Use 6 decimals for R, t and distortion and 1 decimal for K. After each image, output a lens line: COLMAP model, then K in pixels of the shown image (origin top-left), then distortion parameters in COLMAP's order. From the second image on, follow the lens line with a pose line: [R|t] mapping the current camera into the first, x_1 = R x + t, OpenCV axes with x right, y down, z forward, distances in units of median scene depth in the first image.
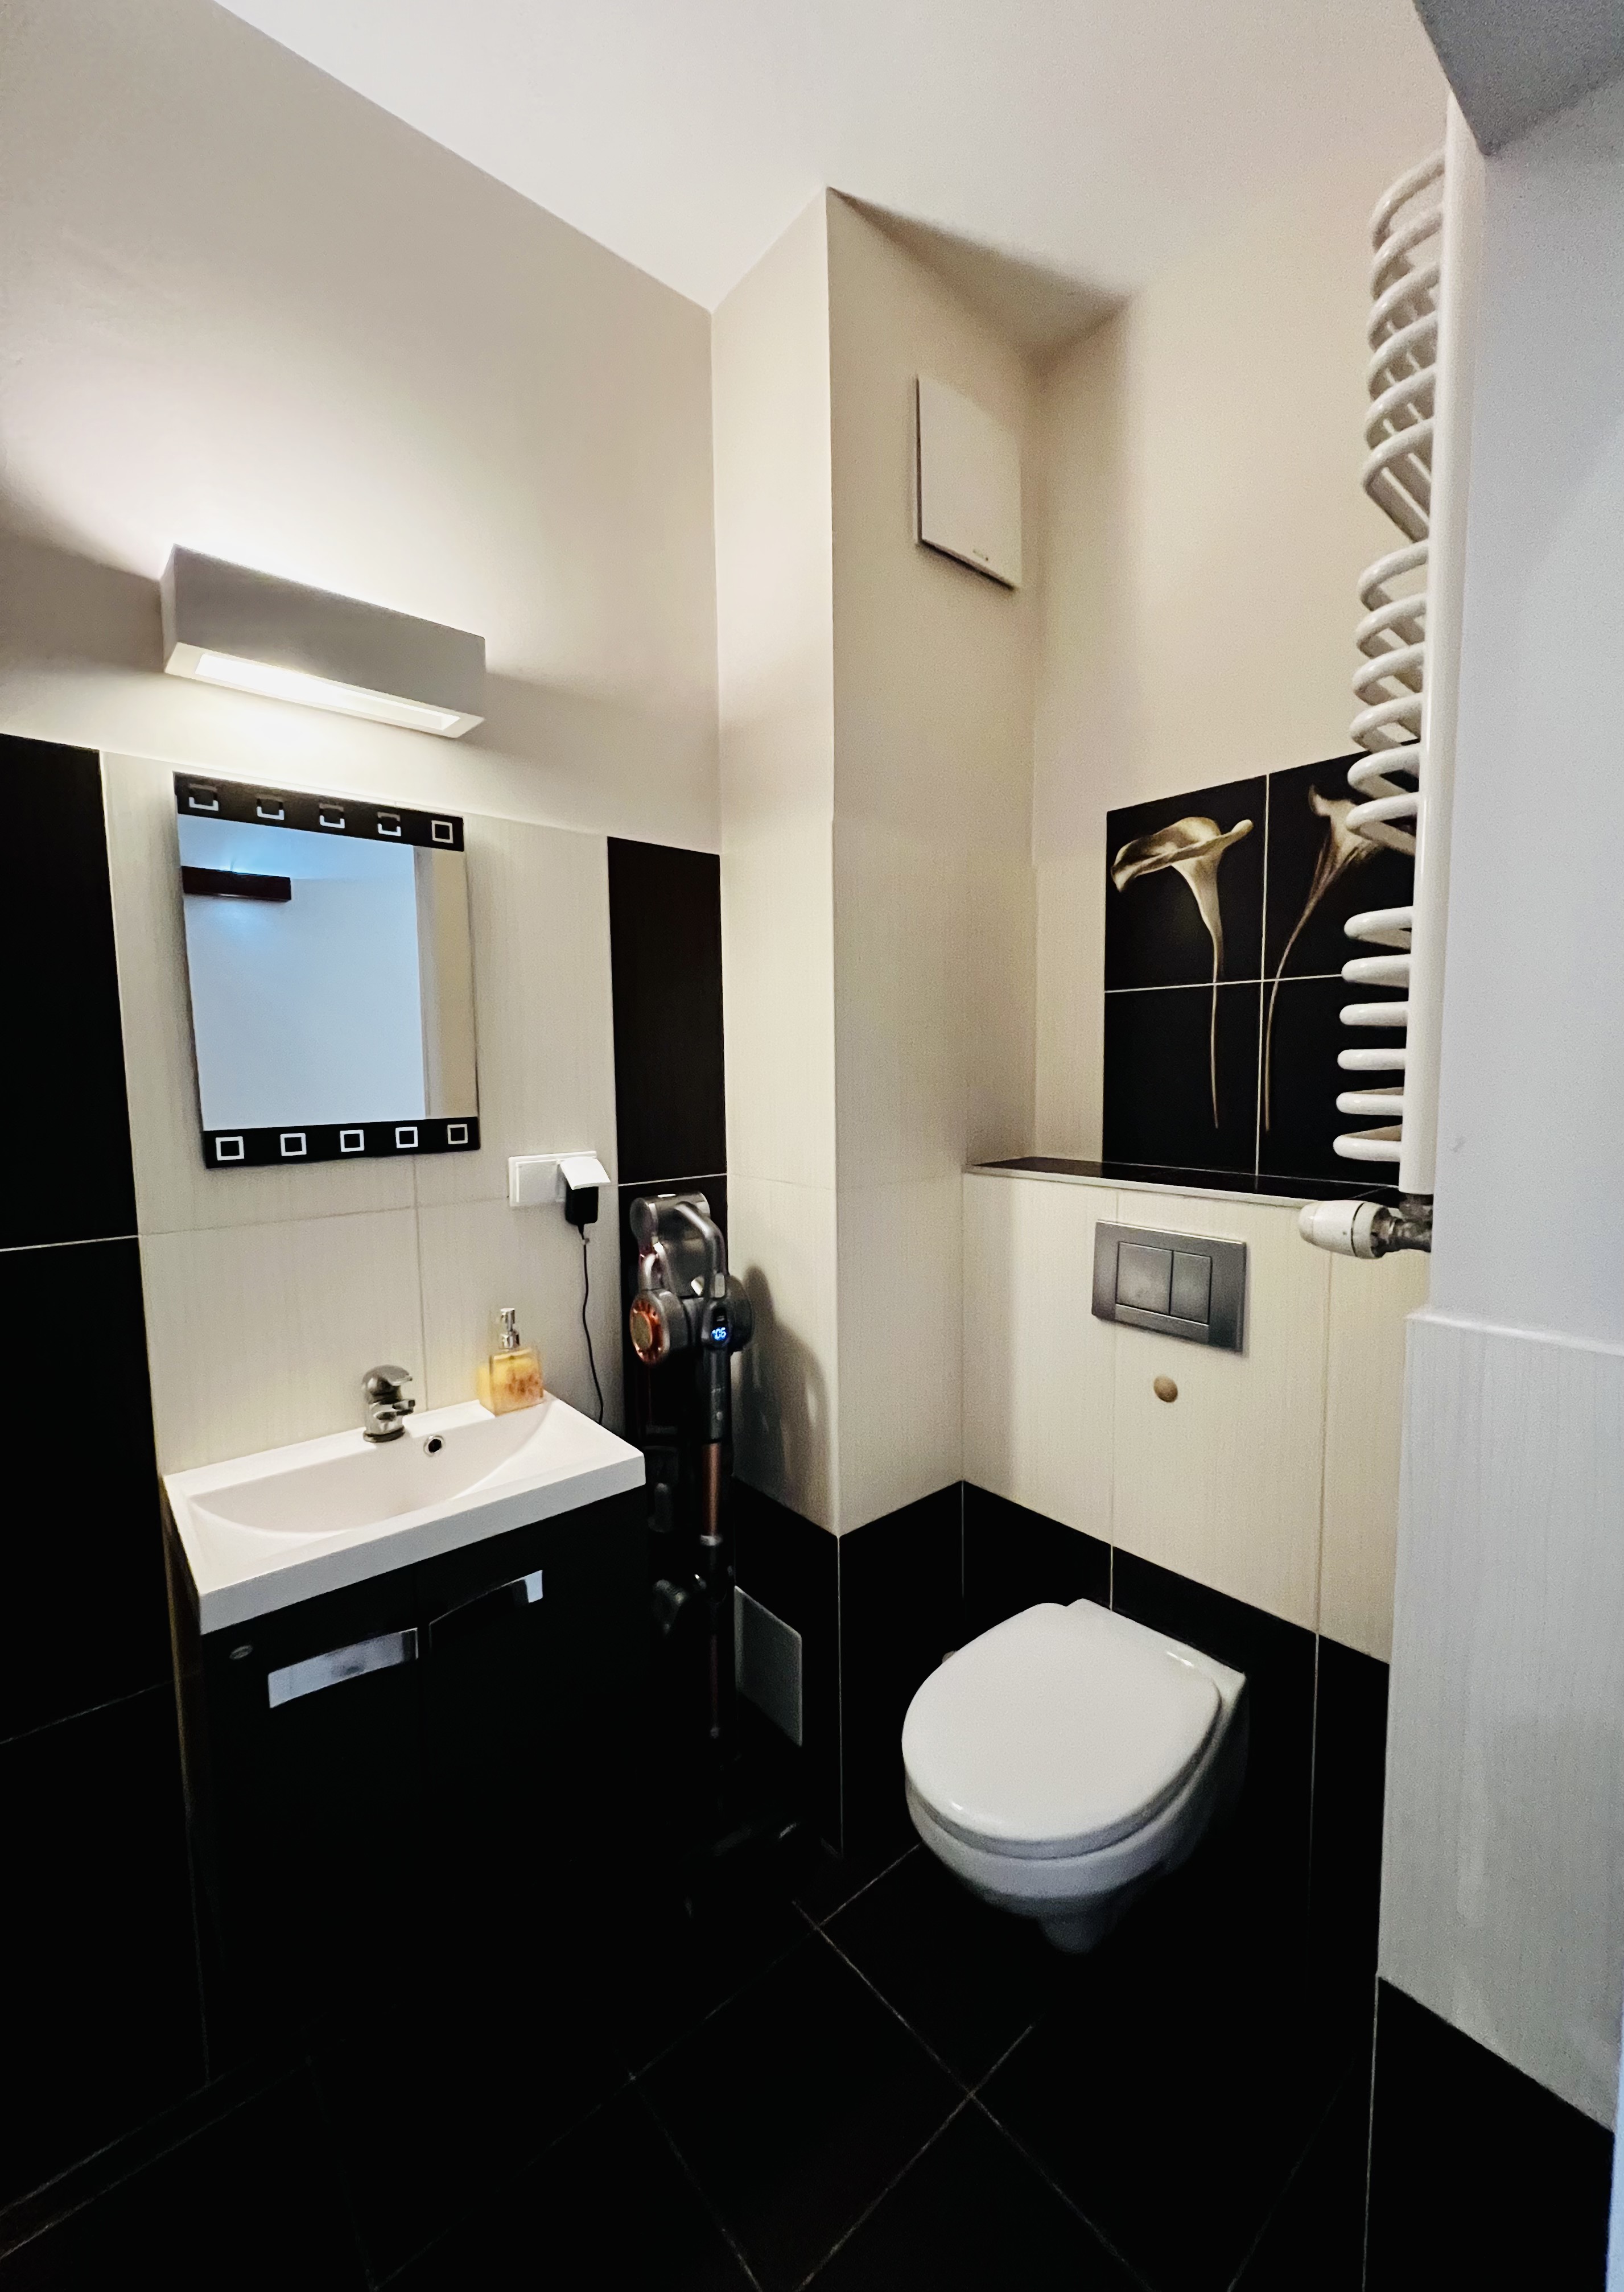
lens RADIAL K [[922.2, 0, 814.3], [0, 922.2, 1147.3], [0, 0, 1]] dist [-0.017356, -0.000090]
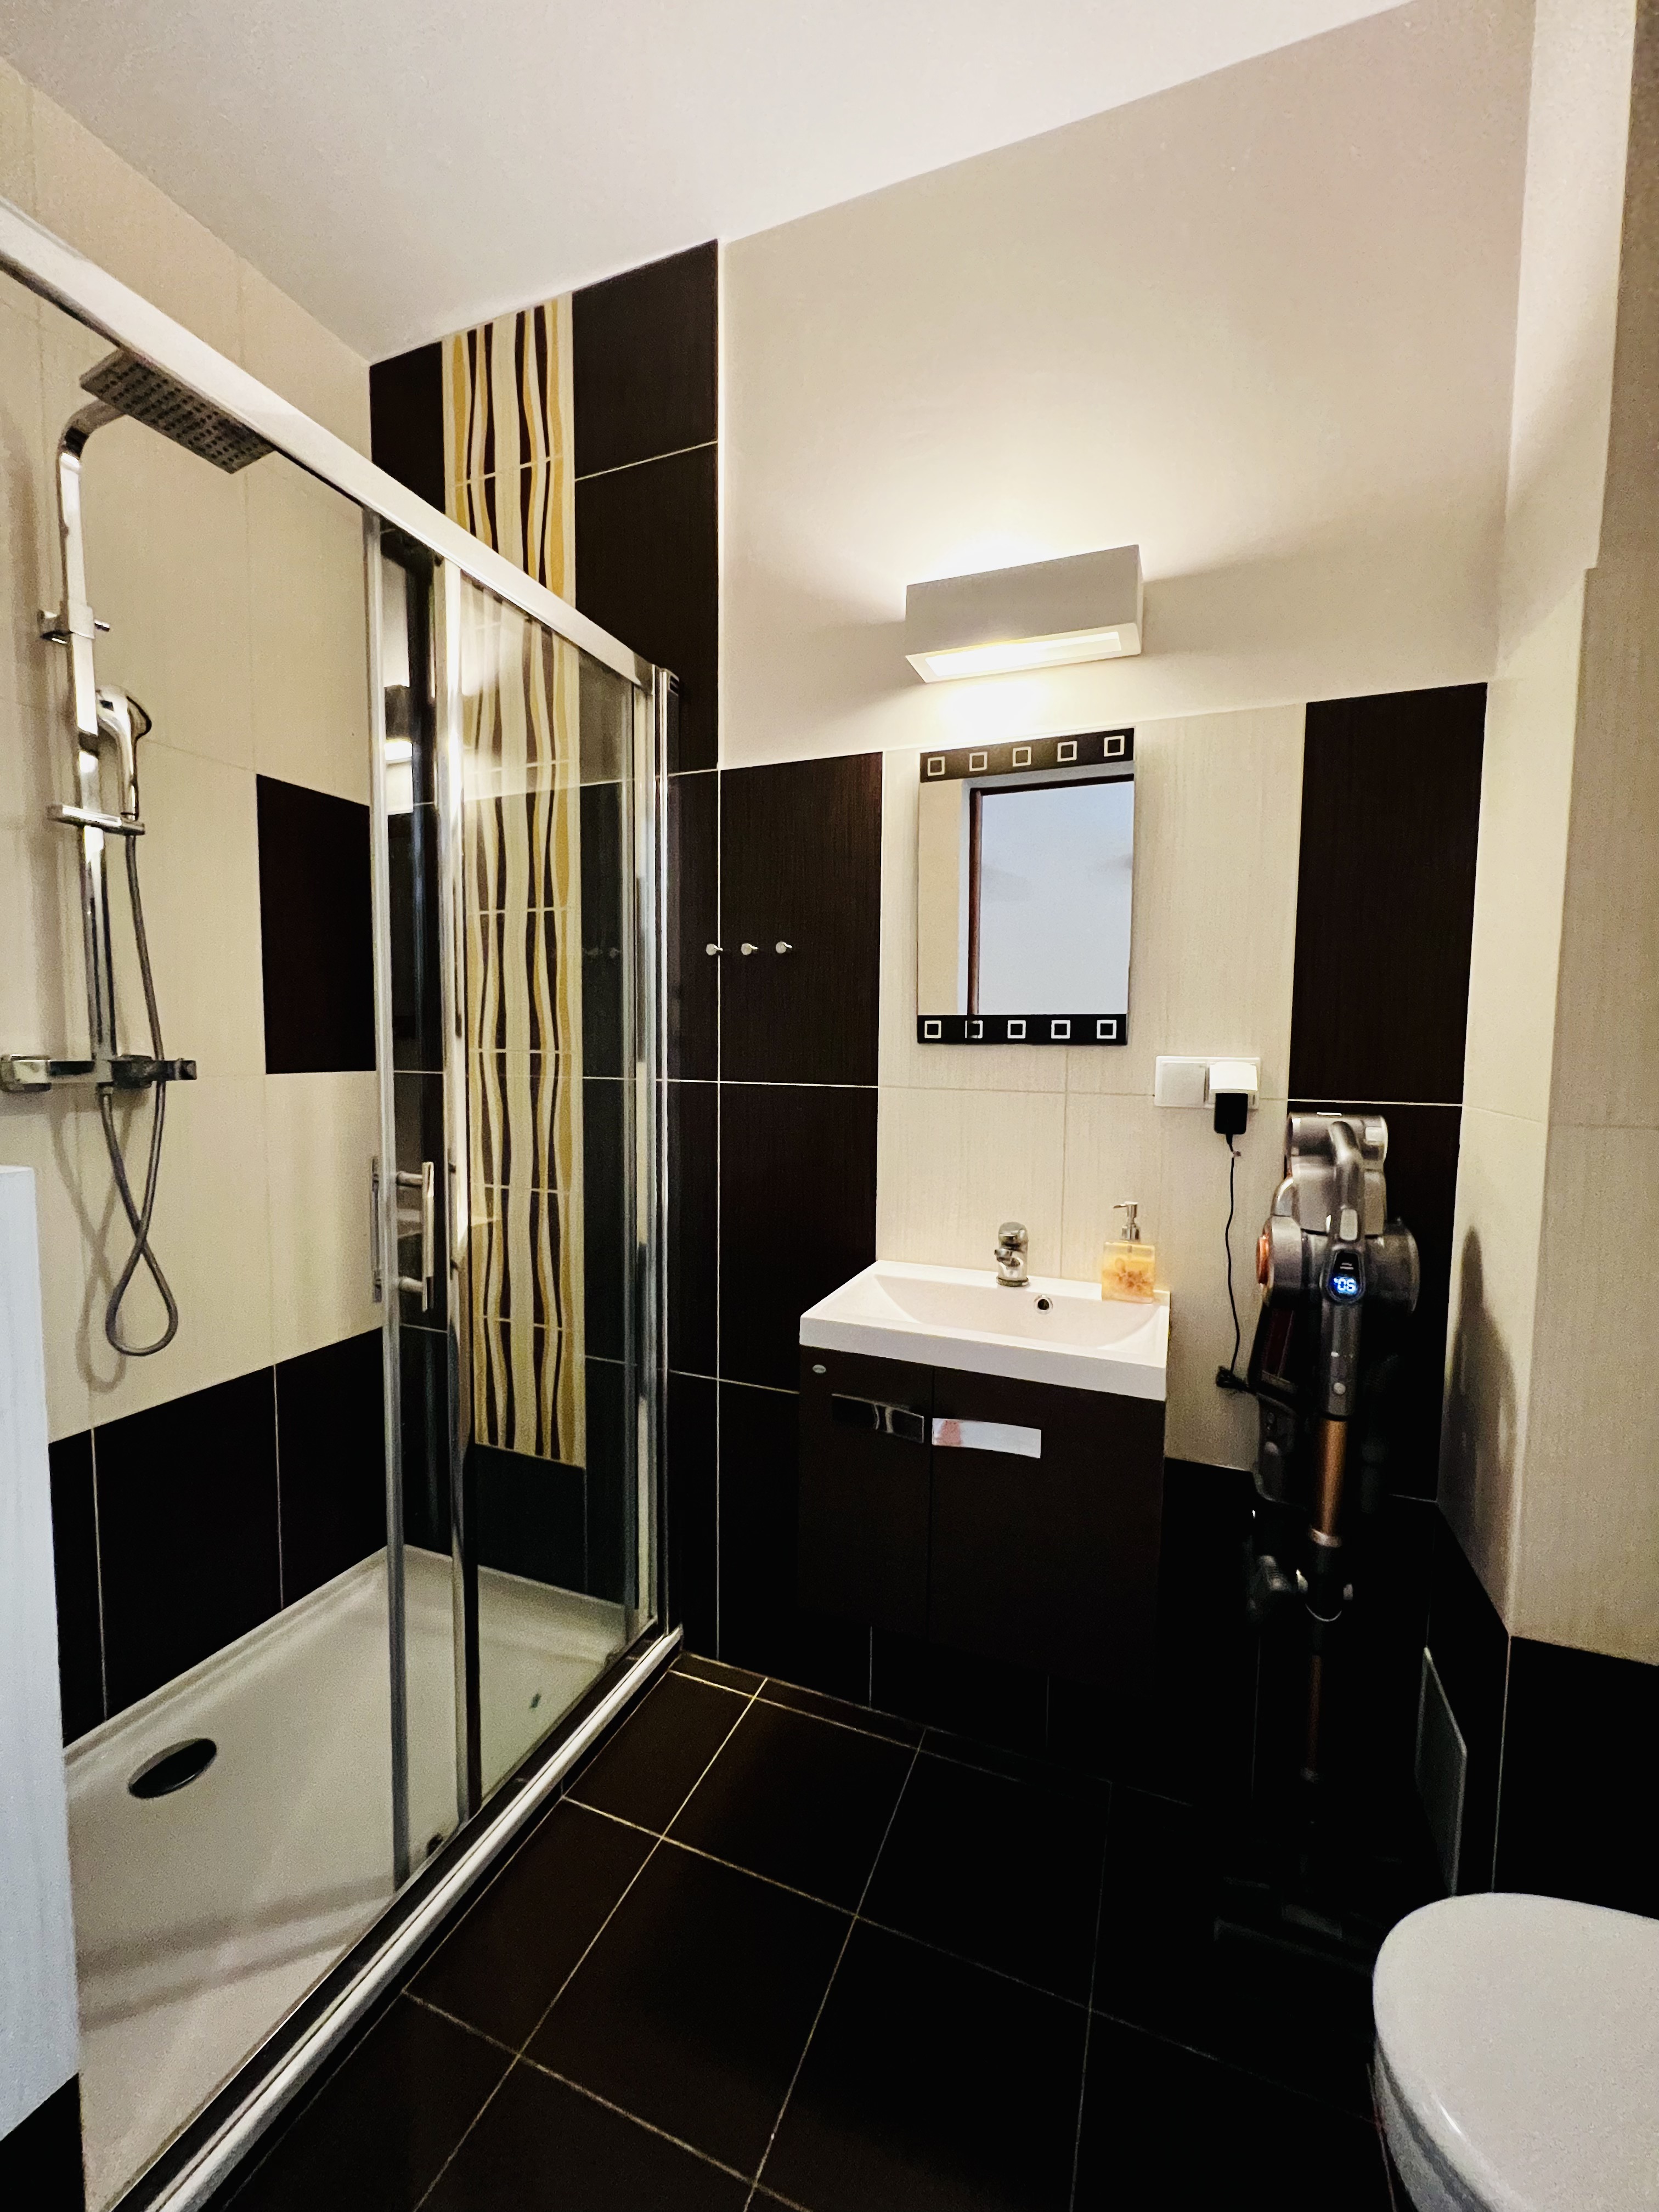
lens RADIAL K [[887.3, 0, 829.5], [0, 887.3, 1102.2], [0, 0, 1]] dist [0.002450, 0.000055]
pose [[0.454284, 0.083125, -0.886970, 0.392052], [-0.099858, 0.994114, 0.042022, 0.059351], [0.885243, 0.069481, 0.459910, 0.248750]]
